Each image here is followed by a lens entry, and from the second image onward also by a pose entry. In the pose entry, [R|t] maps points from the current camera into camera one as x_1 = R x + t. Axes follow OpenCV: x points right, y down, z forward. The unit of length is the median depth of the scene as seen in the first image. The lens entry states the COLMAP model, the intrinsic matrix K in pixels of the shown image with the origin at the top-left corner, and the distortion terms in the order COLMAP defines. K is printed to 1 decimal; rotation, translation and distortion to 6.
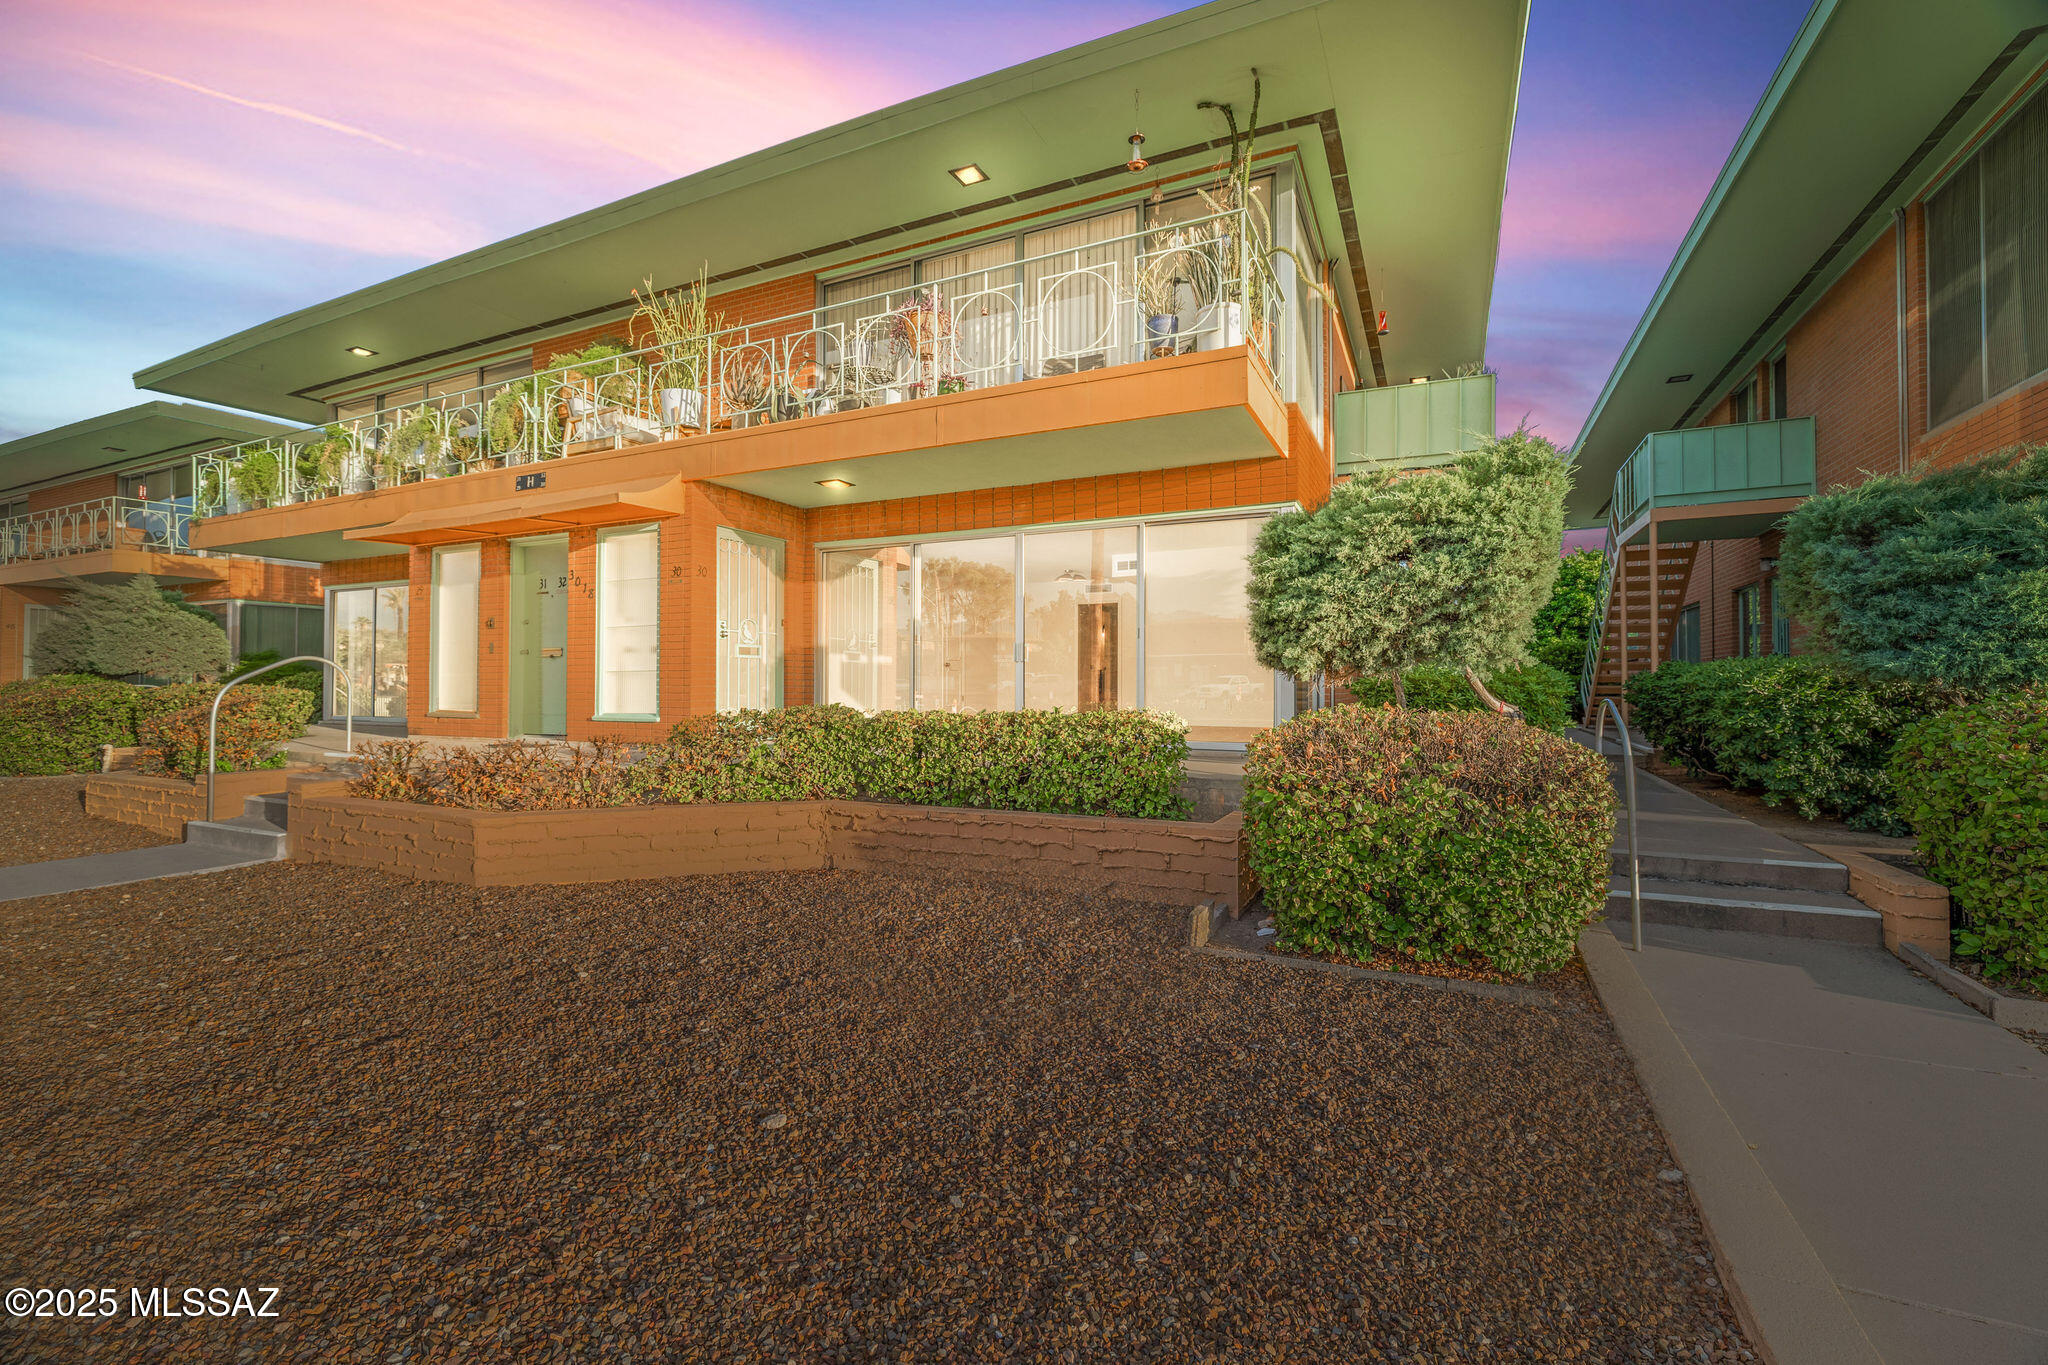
lens RADIAL K [[873.9, 0, 1024.0], [0, 873.9, 682.5], [0, 0, 1]] dist [0.000746, -0.000020]
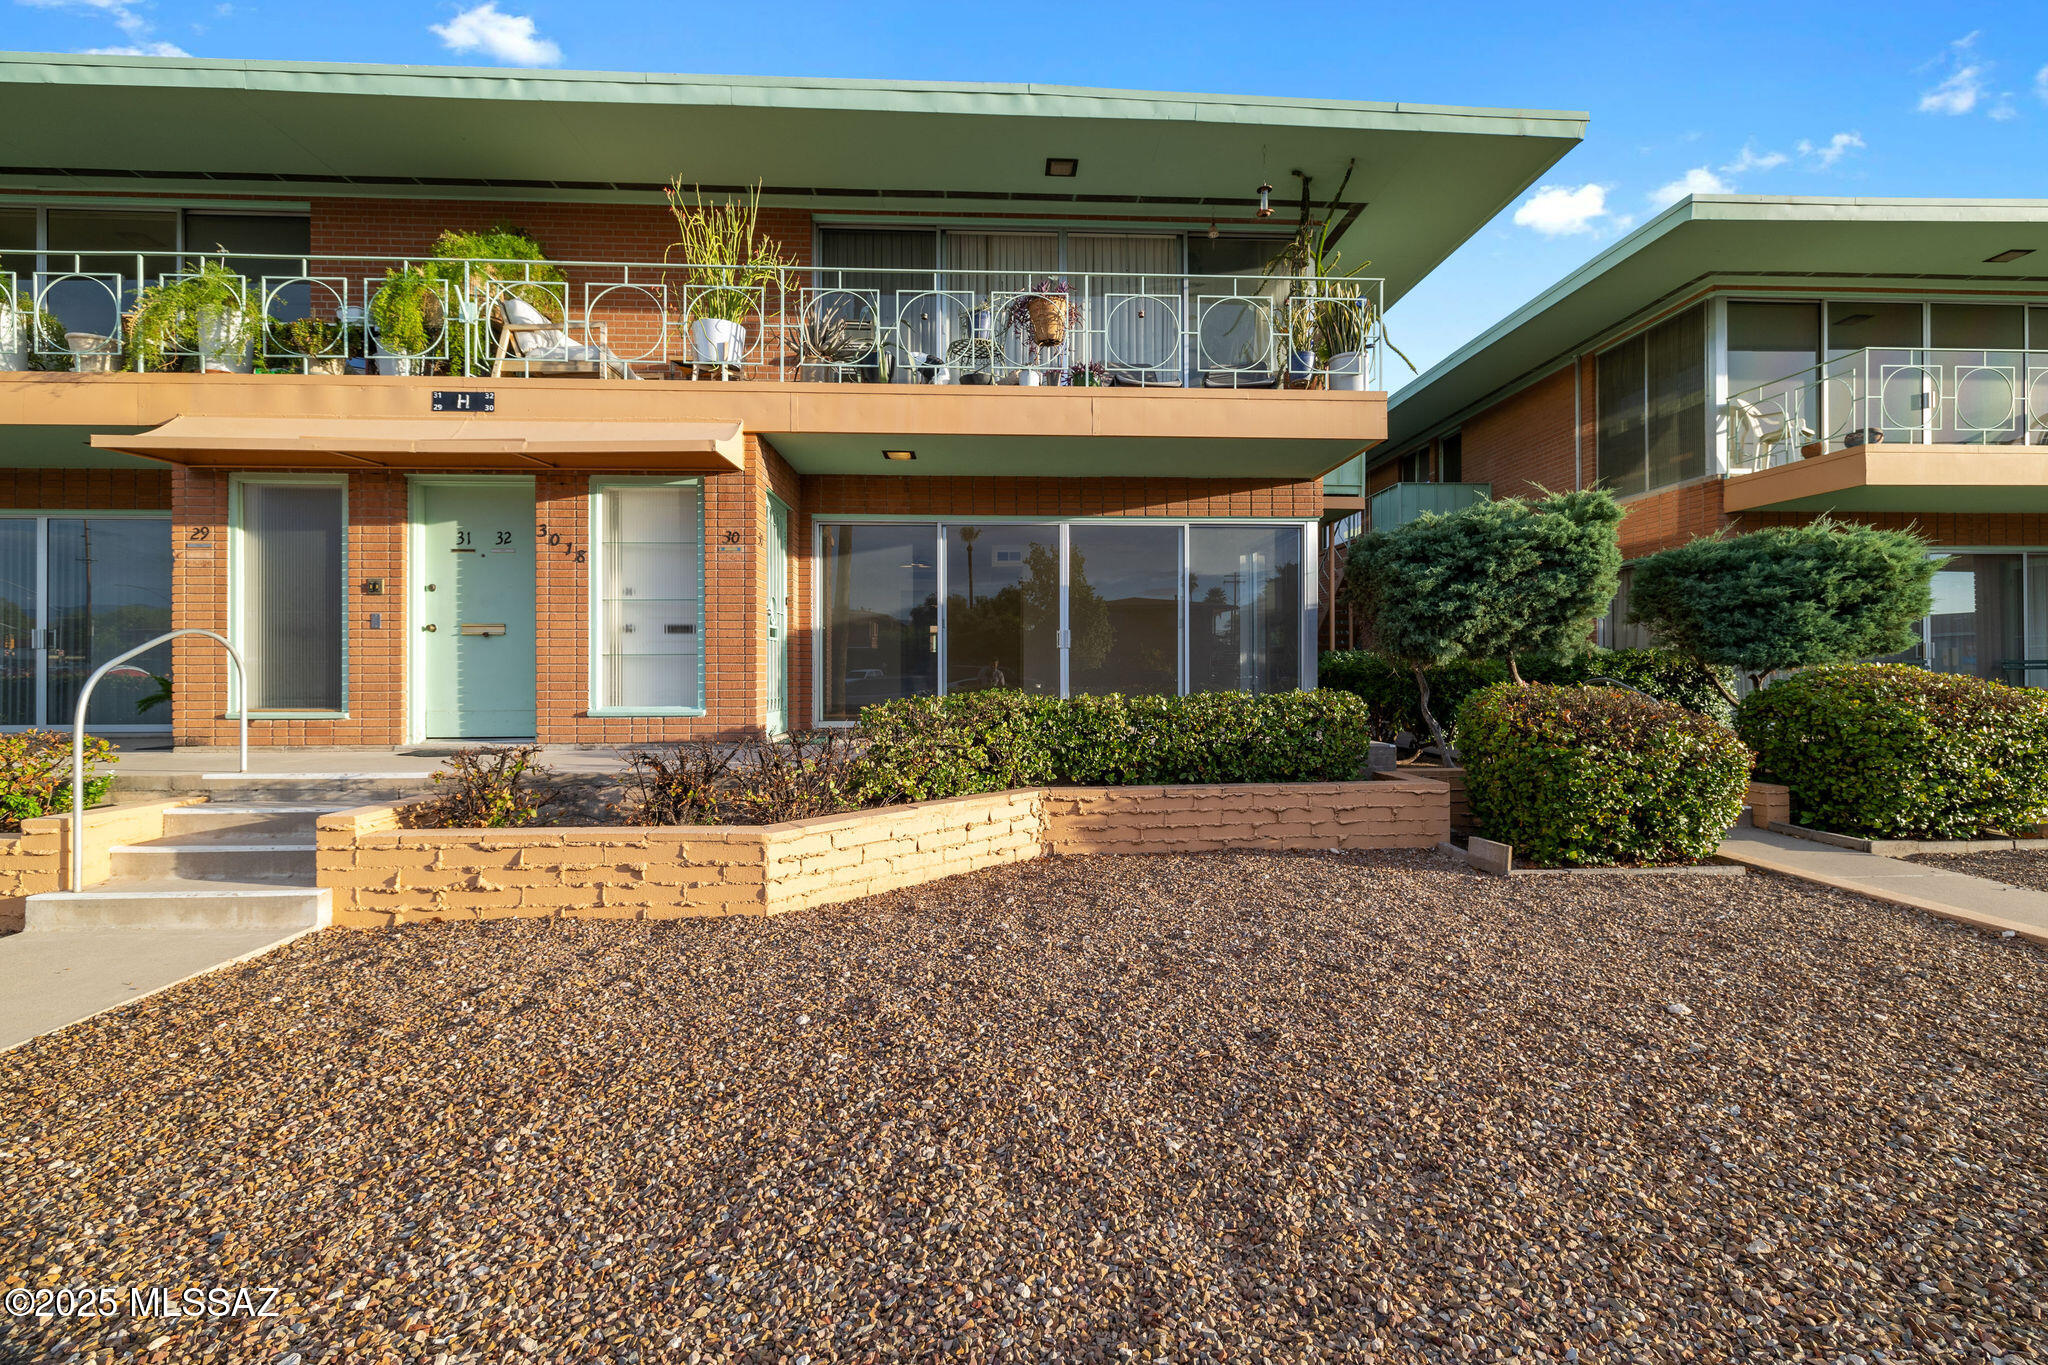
lens RADIAL K [[880.4, 0, 1024.0], [0, 880.4, 682.5], [0, 0, 1]] dist [0.002039, 0.000220]
pose [[0.876144, -0.008650, 0.481972, -0.815456], [0.002465, 0.999906, 0.013465, 0.004203], [-0.482043, -0.010609, 0.876083, 0.163146]]
